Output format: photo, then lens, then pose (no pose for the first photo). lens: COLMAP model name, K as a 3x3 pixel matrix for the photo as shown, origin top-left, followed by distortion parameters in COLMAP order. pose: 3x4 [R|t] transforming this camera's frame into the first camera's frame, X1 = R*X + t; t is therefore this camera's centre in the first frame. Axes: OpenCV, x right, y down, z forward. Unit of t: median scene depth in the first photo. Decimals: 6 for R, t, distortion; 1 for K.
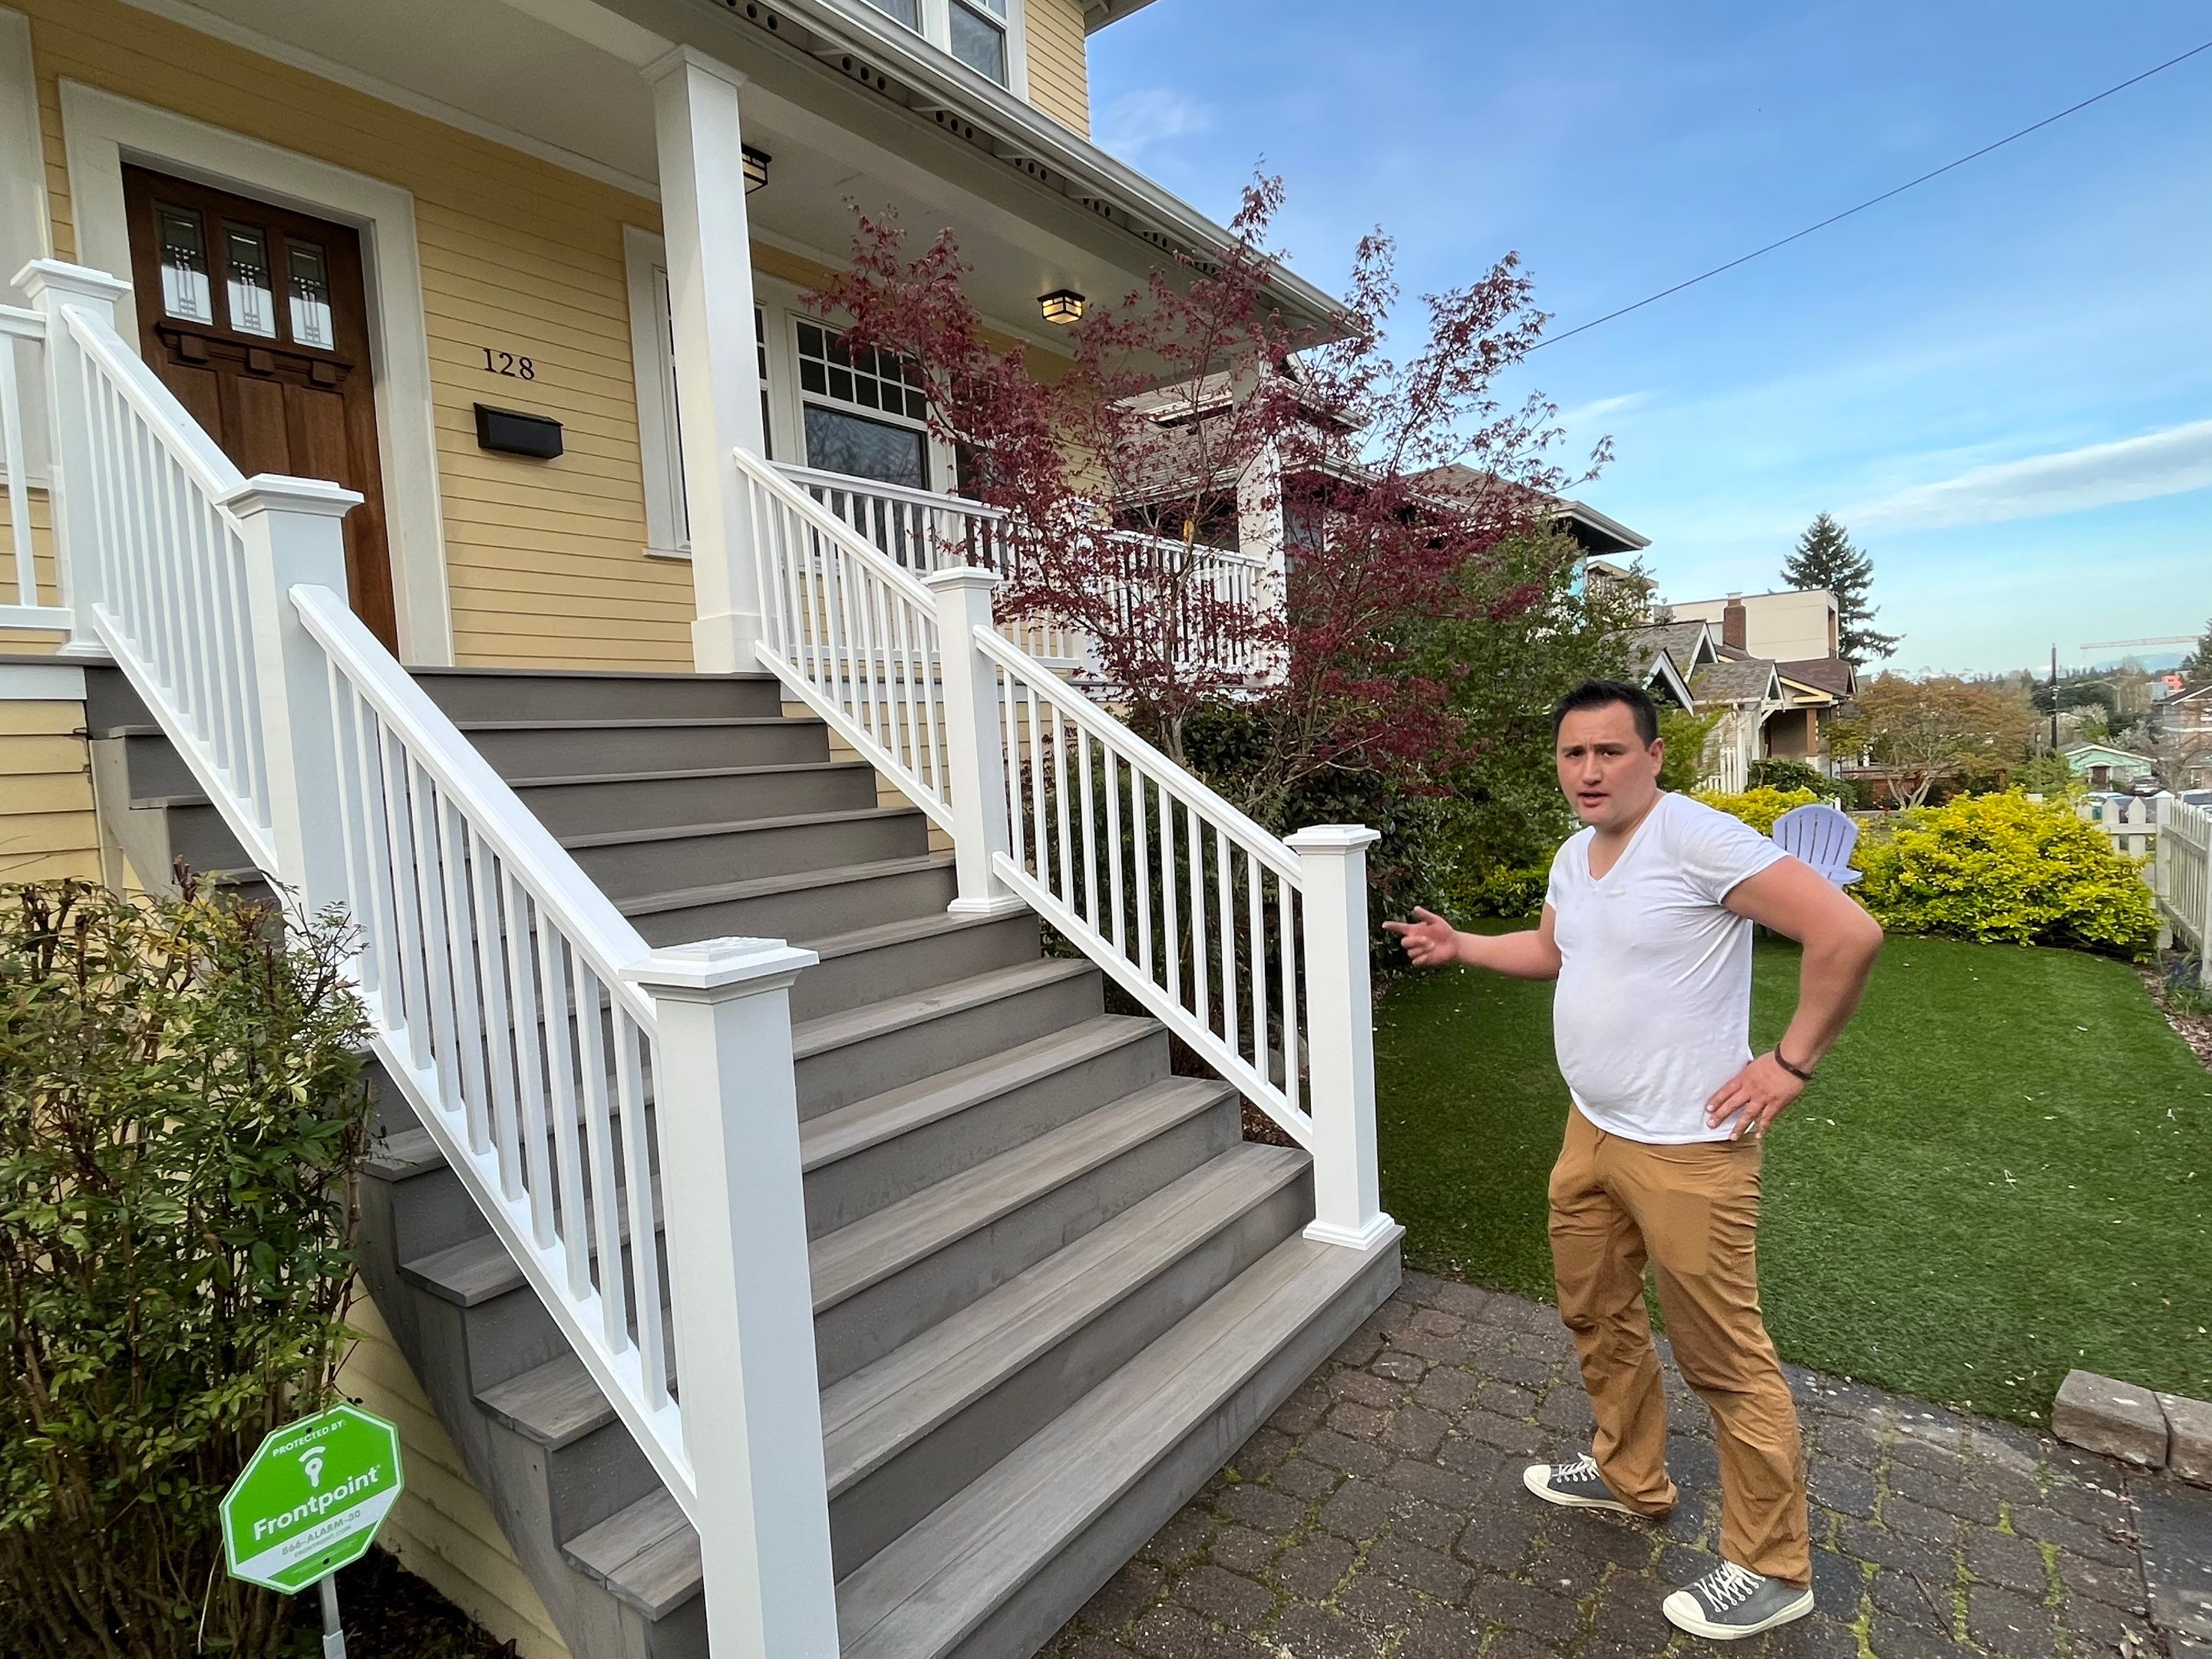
lens RADIAL K [[1187.3, 0, 1100.1], [0, 1187.3, 829.3], [0, 0, 1]] dist [-0.000043, -0.002152]
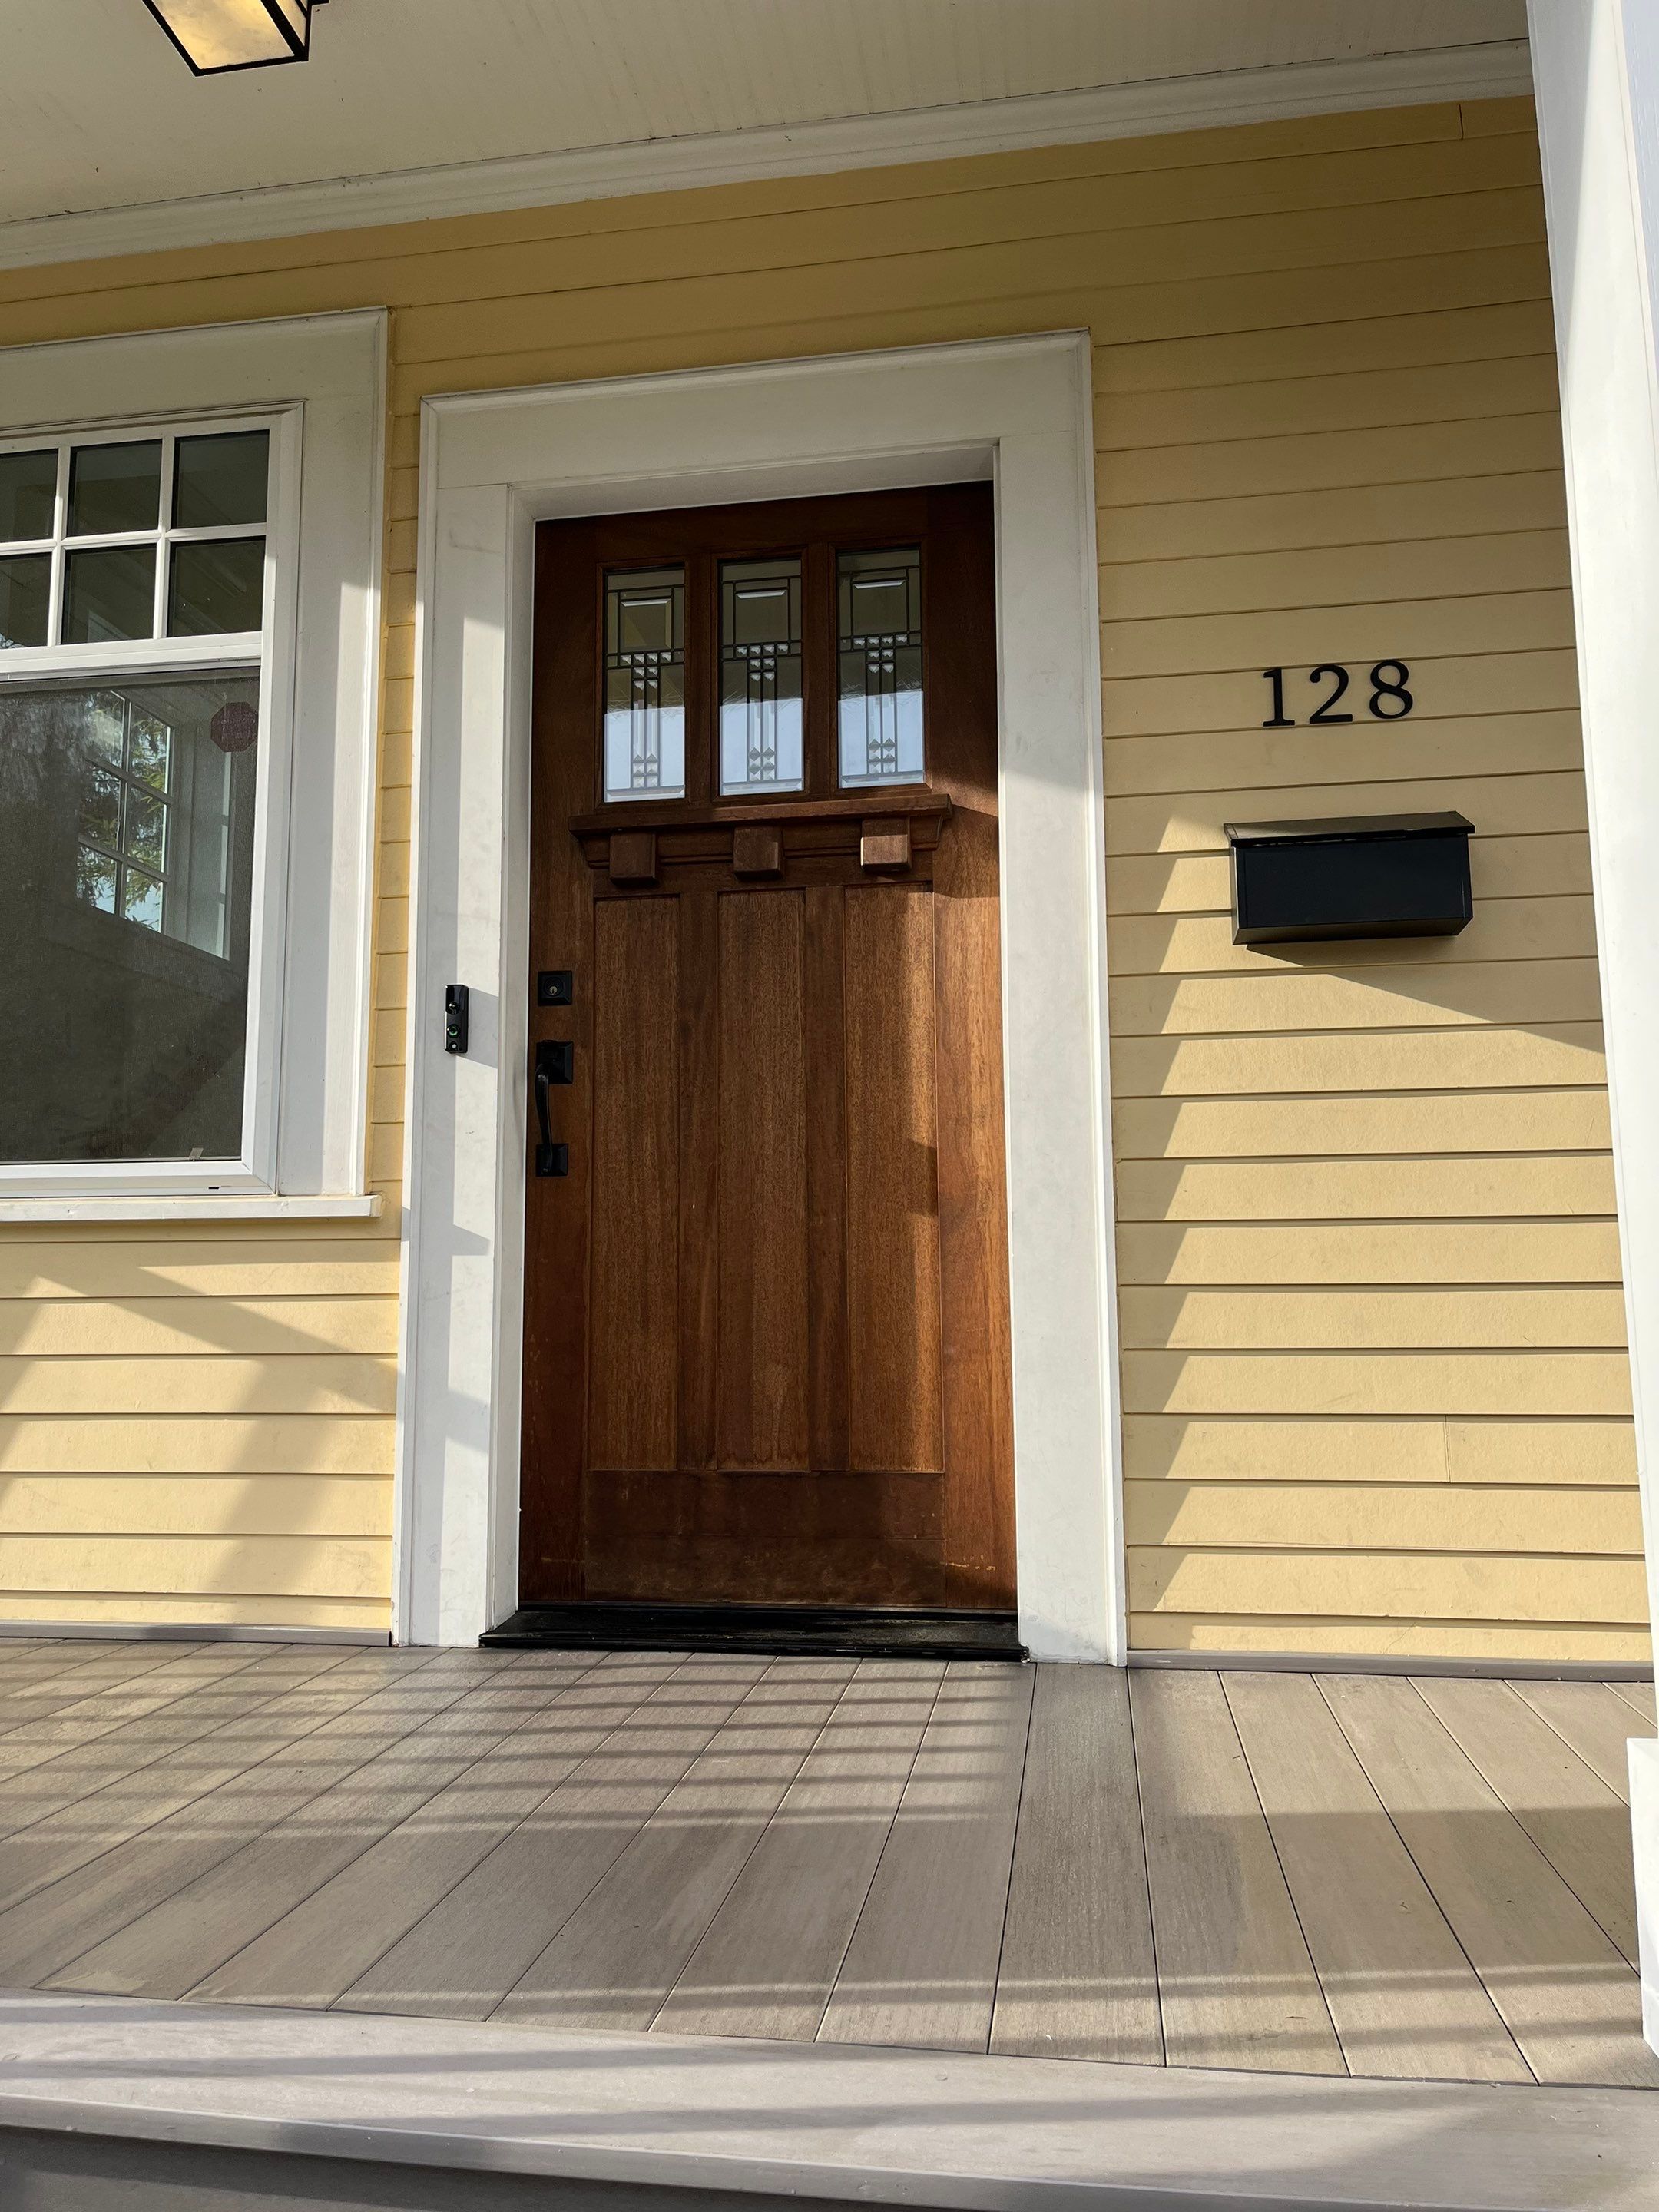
lens RADIAL K [[1669.7, 0, 806.5], [0, 1669.7, 1093.0], [0, 0, 1]] dist [0.055879, -0.067271]
pose [[0.452198, -0.063198, -0.889676, -0.162550], [-0.076906, 0.991009, -0.109486, -0.248657], [0.888596, 0.117931, 0.443272, 0.780531]]
